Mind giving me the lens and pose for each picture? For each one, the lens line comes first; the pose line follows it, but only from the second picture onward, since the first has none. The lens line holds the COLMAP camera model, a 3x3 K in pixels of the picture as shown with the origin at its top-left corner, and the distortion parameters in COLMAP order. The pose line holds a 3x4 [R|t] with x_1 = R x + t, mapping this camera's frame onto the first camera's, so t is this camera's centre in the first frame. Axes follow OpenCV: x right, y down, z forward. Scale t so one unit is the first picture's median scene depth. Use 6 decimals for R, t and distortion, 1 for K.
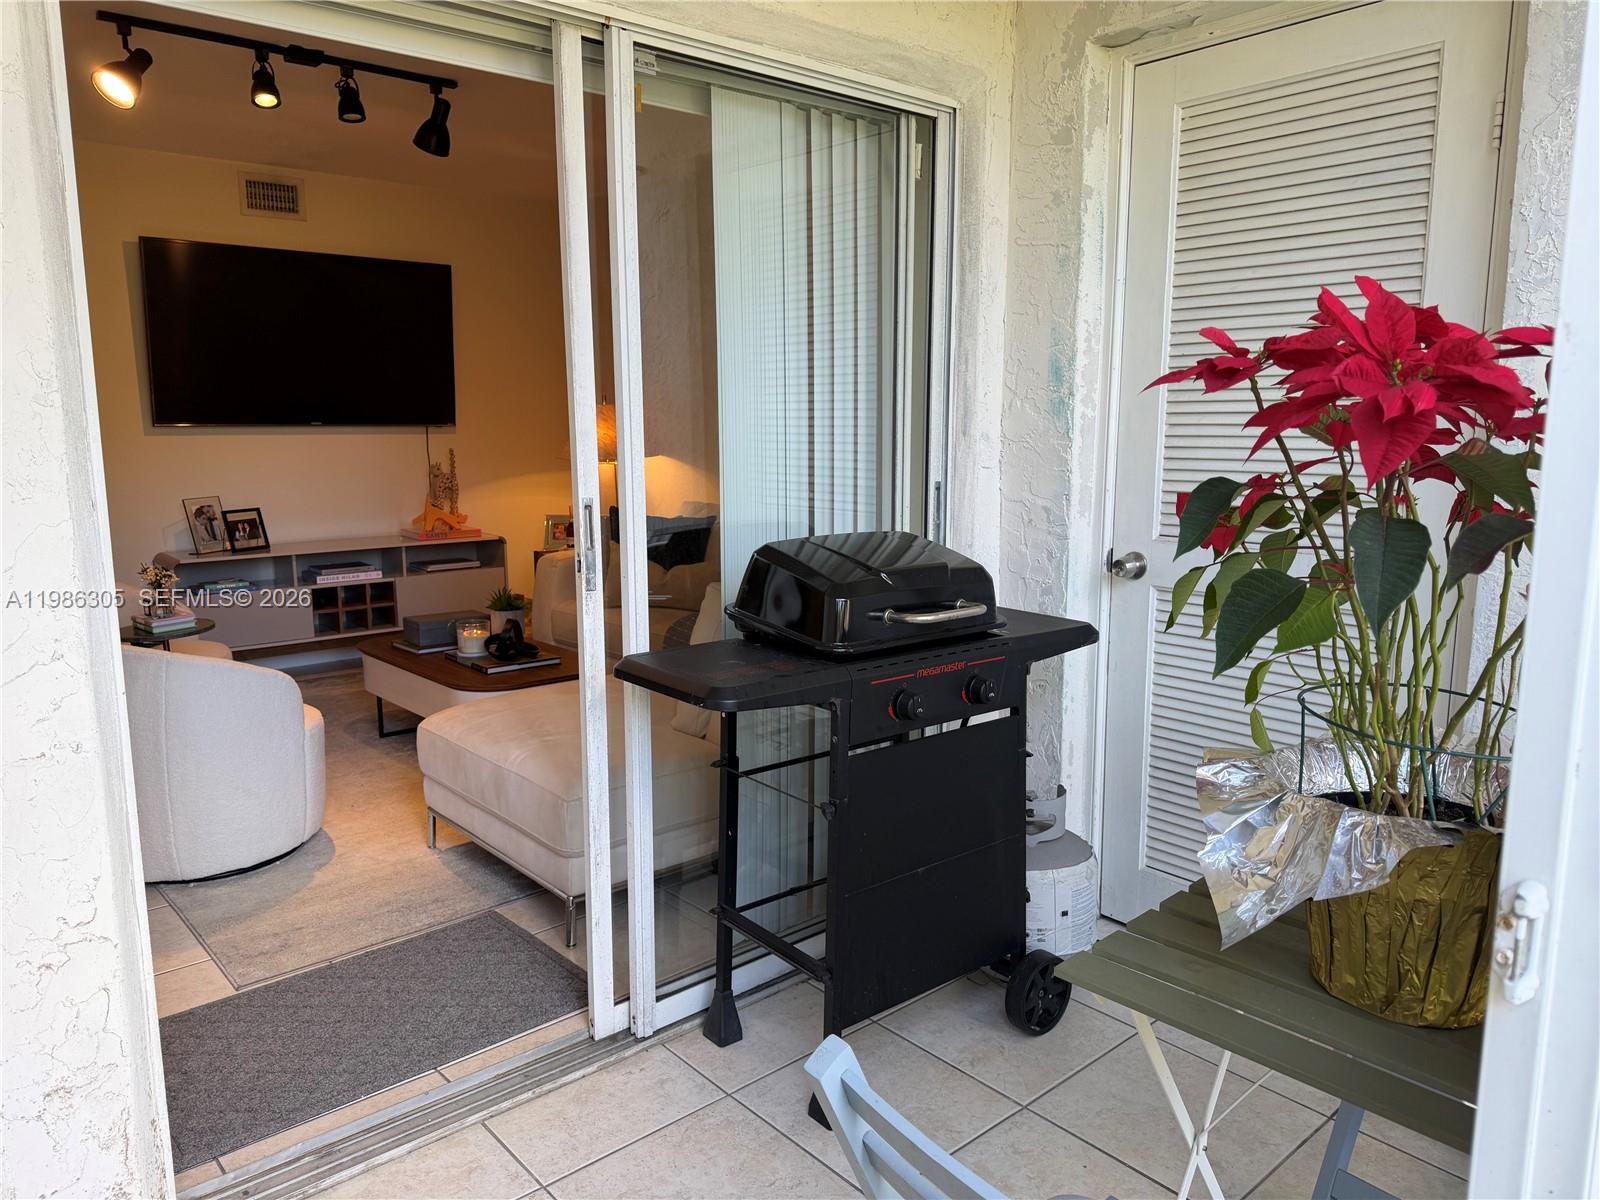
lens RADIAL K [[1156.2, 0, 800.0], [0, 1156.2, 600.0], [0, 0, 1]] dist [0.030157, -0.028266]
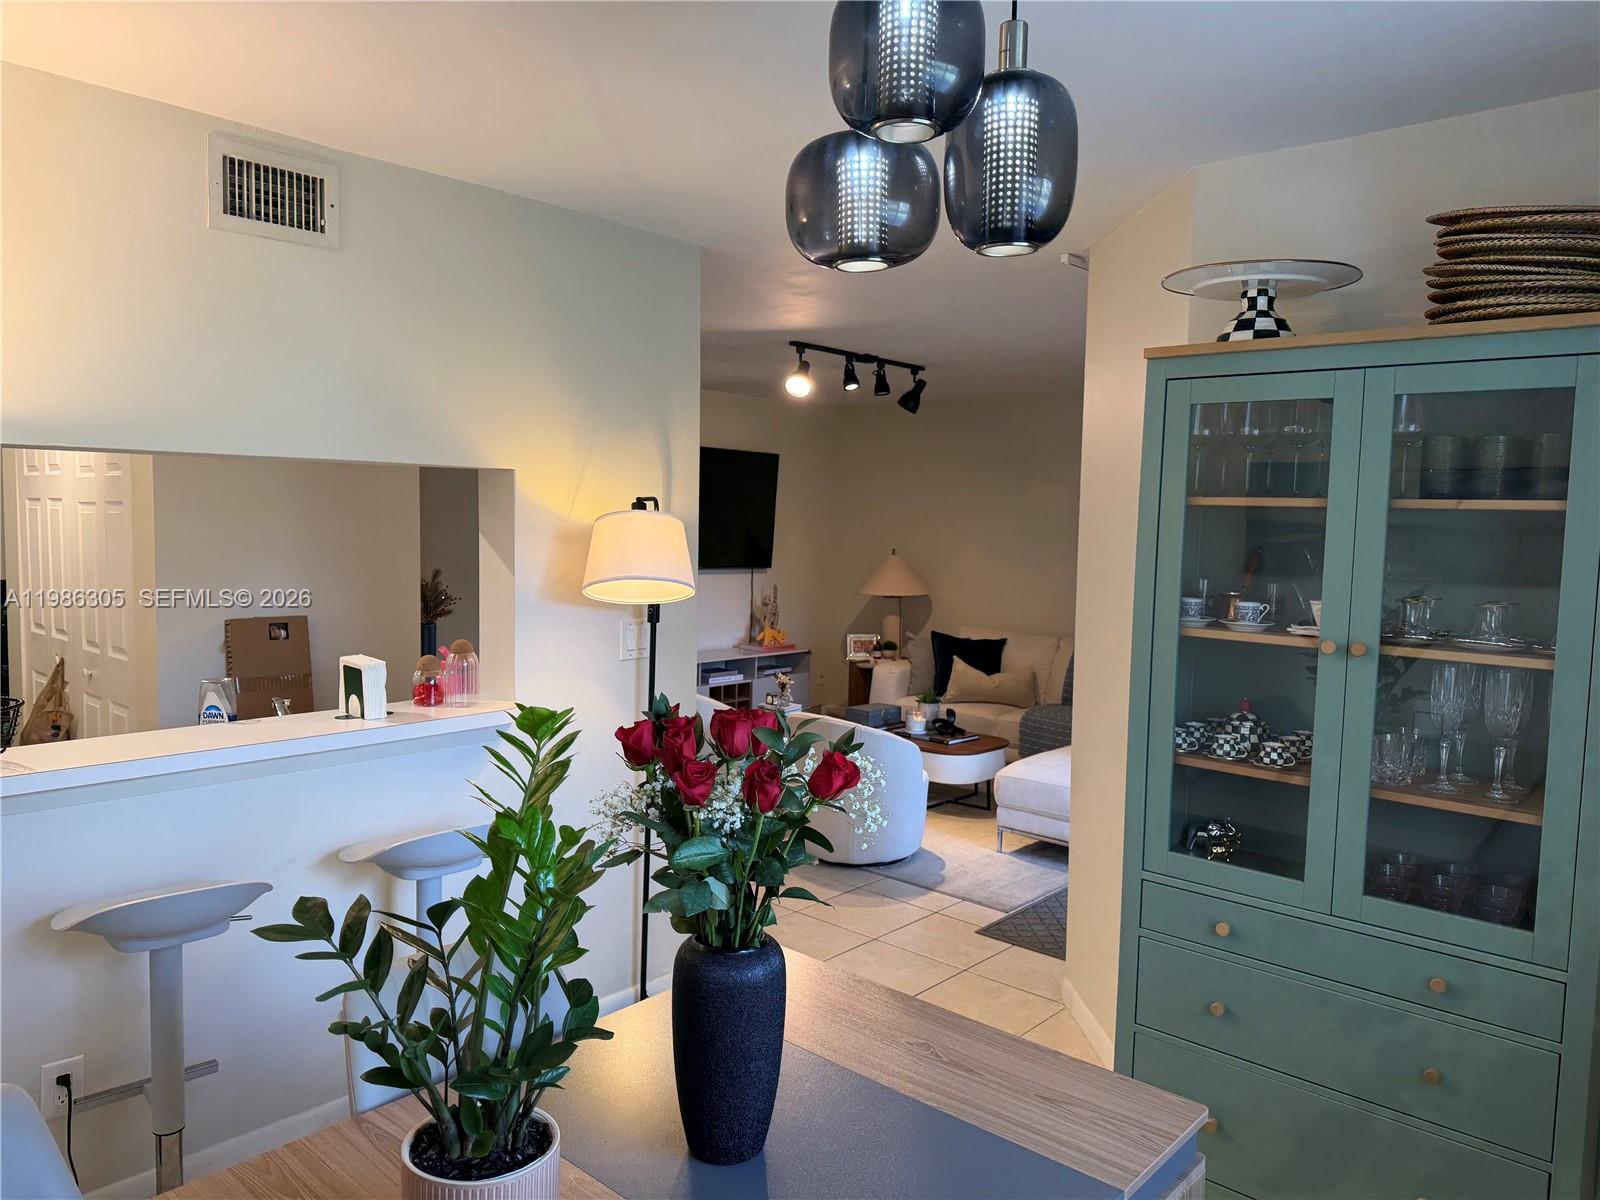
lens RADIAL K [[1140.2, 0, 800.0], [0, 1140.2, 600.0], [0, 0, 1]] dist [0.092942, -0.128133]
pose [[0.991645, 0.024382, 0.126672, -0.493129], [-0.013512, 0.996206, -0.085971, 0.002456], [-0.128287, 0.083541, 0.988212, -0.365840]]
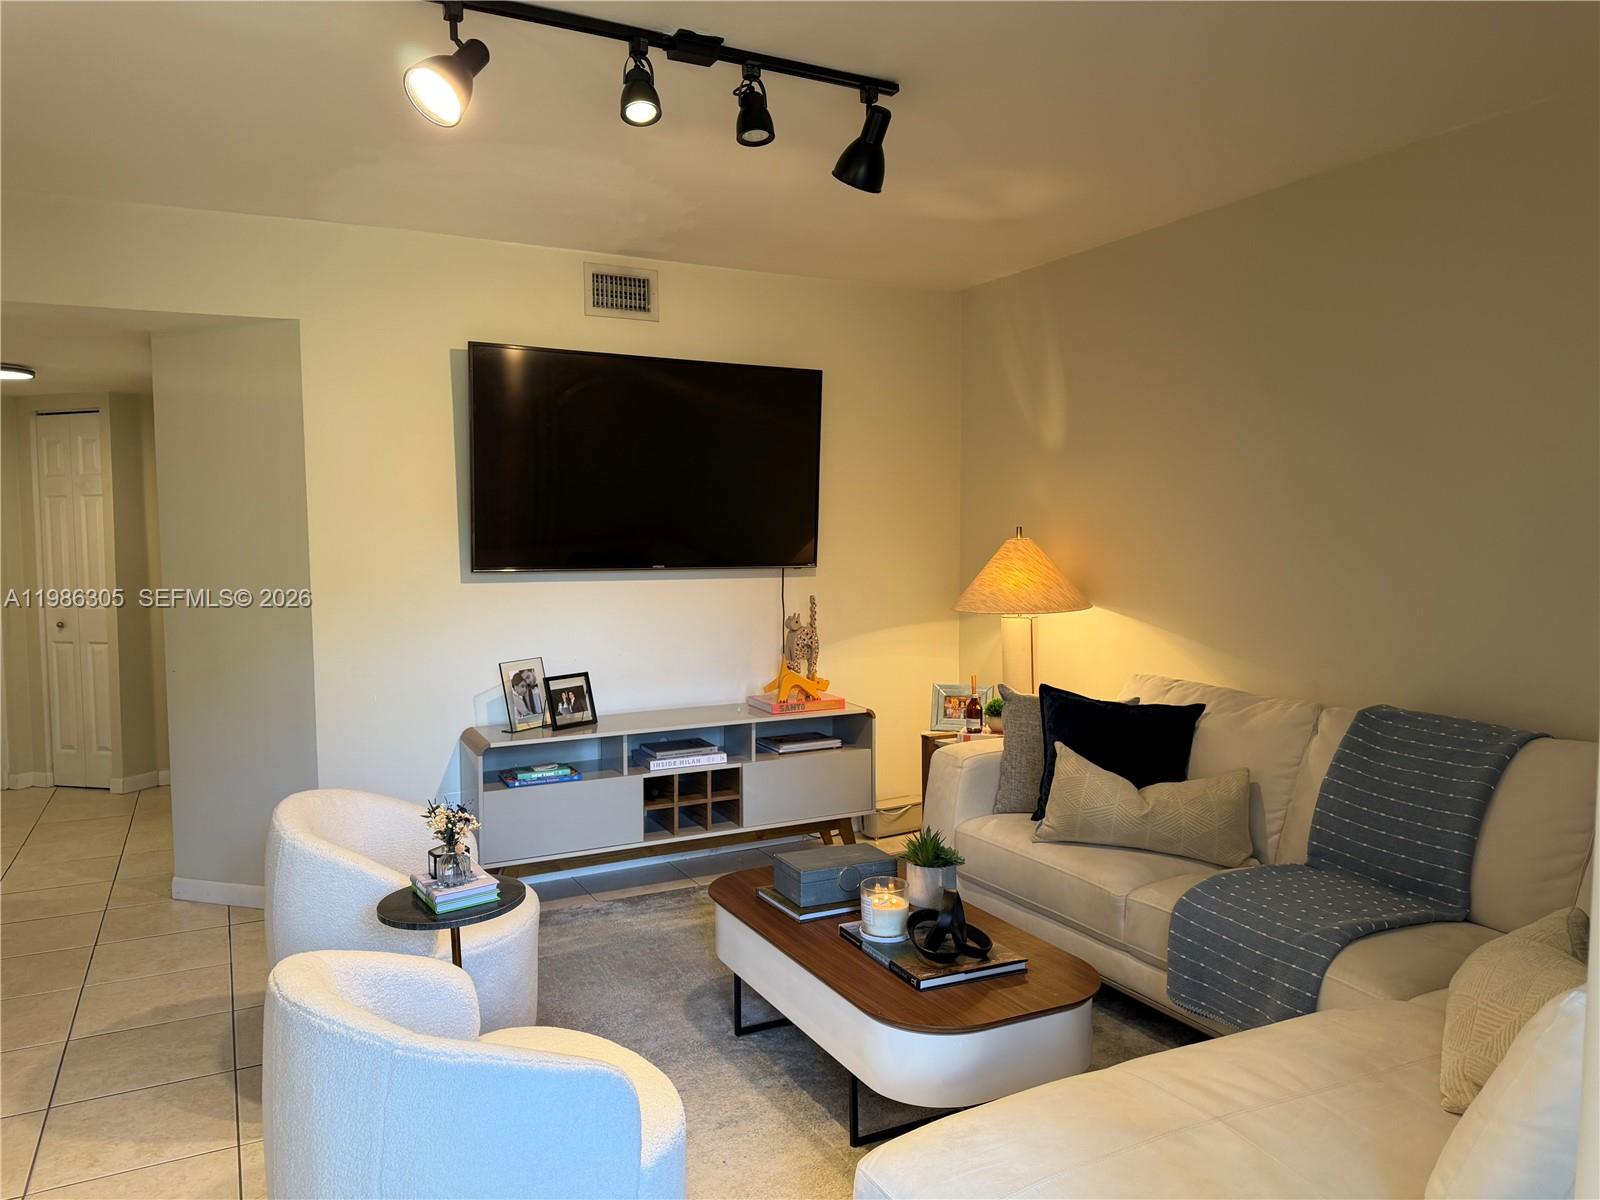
lens RADIAL K [[1123.2, 0, 796.4], [0, 1123.2, 607.6], [0, 0, 1]] dist [0.175448, -0.365709]
pose [[0.971646, 0.016122, -0.235891, -0.144317], [-0.037534, 0.995539, -0.086561, -0.062385], [0.233443, 0.092960, 0.967917, 0.279942]]
